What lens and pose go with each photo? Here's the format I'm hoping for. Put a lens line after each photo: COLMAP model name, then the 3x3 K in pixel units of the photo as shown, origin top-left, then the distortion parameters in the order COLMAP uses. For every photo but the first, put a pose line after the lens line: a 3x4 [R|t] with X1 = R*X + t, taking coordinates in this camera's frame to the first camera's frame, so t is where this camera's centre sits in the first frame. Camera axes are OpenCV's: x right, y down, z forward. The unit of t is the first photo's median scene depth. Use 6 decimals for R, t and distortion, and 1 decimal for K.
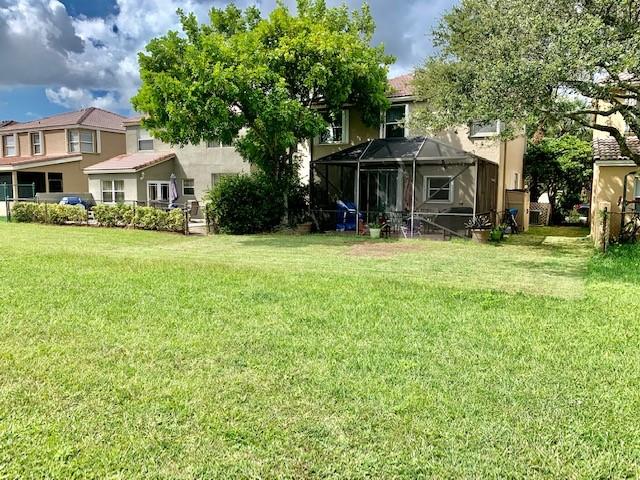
lens RADIAL K [[485.7, 0, 317.9], [0, 485.7, 240.1], [0, 0, 1]] dist [0.001009, -0.007175]
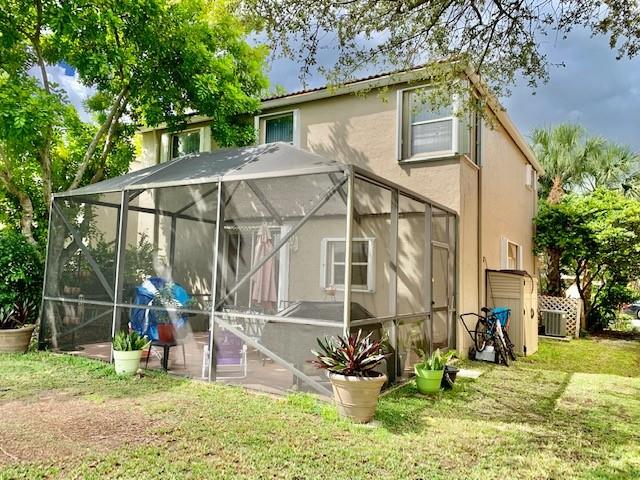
lens RADIAL K [[485.7, 0, 321.8], [0, 485.7, 238.8], [0, 0, 1]] dist [0.001009, -0.007175]
pose [[0.998321, 0.020912, -0.054019, 0.204103], [-0.030369, 0.983073, -0.180678, -0.032463], [0.049327, 0.182015, 0.982058, 0.411529]]
